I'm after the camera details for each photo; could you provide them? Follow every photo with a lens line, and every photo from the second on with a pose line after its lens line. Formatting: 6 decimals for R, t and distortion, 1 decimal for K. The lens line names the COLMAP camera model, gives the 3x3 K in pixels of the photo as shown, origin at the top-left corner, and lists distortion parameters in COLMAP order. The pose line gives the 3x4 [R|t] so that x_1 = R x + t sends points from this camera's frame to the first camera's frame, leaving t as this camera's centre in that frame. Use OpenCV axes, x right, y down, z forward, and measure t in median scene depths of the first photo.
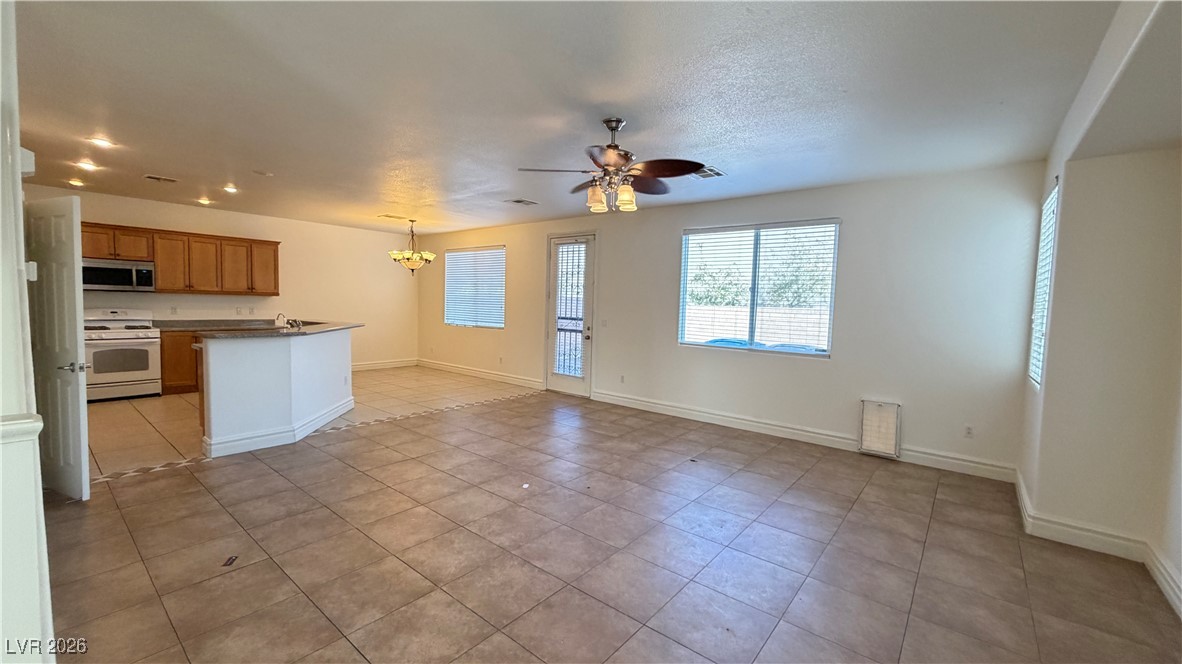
lens RADIAL K [[469.1, 0, 587.8], [0, 469.1, 334.6], [0, 0, 1]] dist [-0.002361, -0.000283]
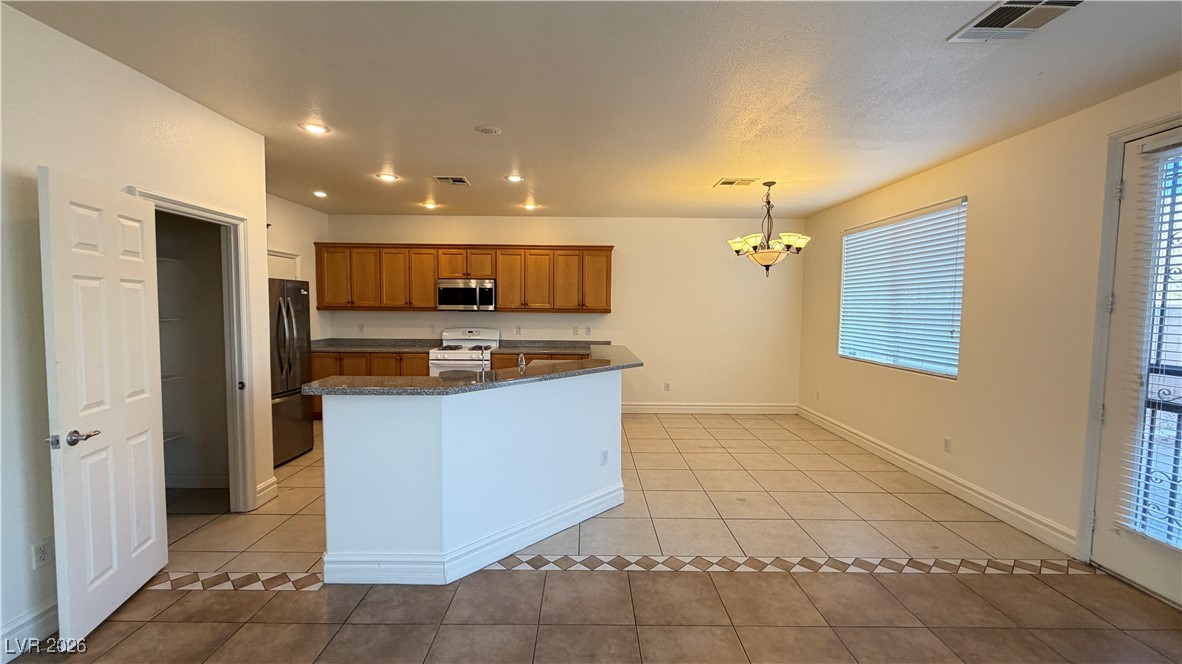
lens RADIAL K [[469.1, 0, 587.8], [0, 469.1, 334.6], [0, 0, 1]] dist [-0.002361, -0.000283]
pose [[0.640386, 0.024543, -0.767661, -0.073435], [-0.044822, 0.998980, -0.005452, -0.046471], [0.766745, 0.037900, 0.640833, 0.535196]]
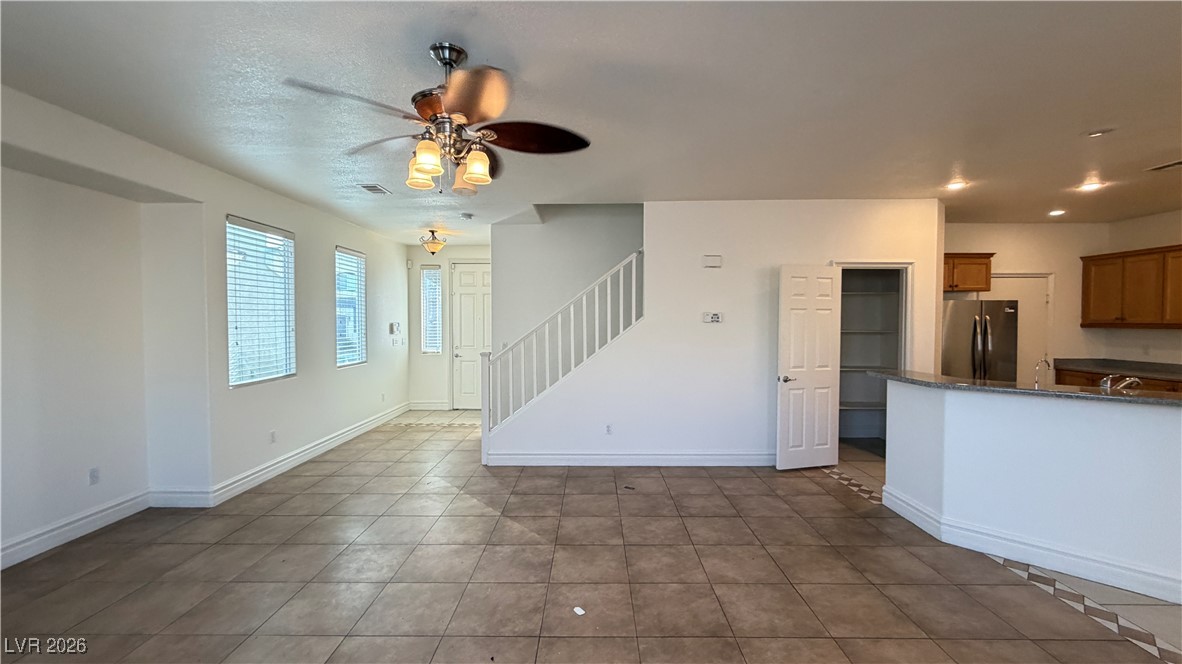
lens RADIAL K [[469.1, 0, 587.8], [0, 469.1, 334.6], [0, 0, 1]] dist [-0.002361, -0.000283]
pose [[-0.774835, -0.009470, -0.632092, 0.153999], [-0.067169, 0.995461, 0.067423, -0.059852], [0.628584, 0.094698, -0.771955, 0.822827]]
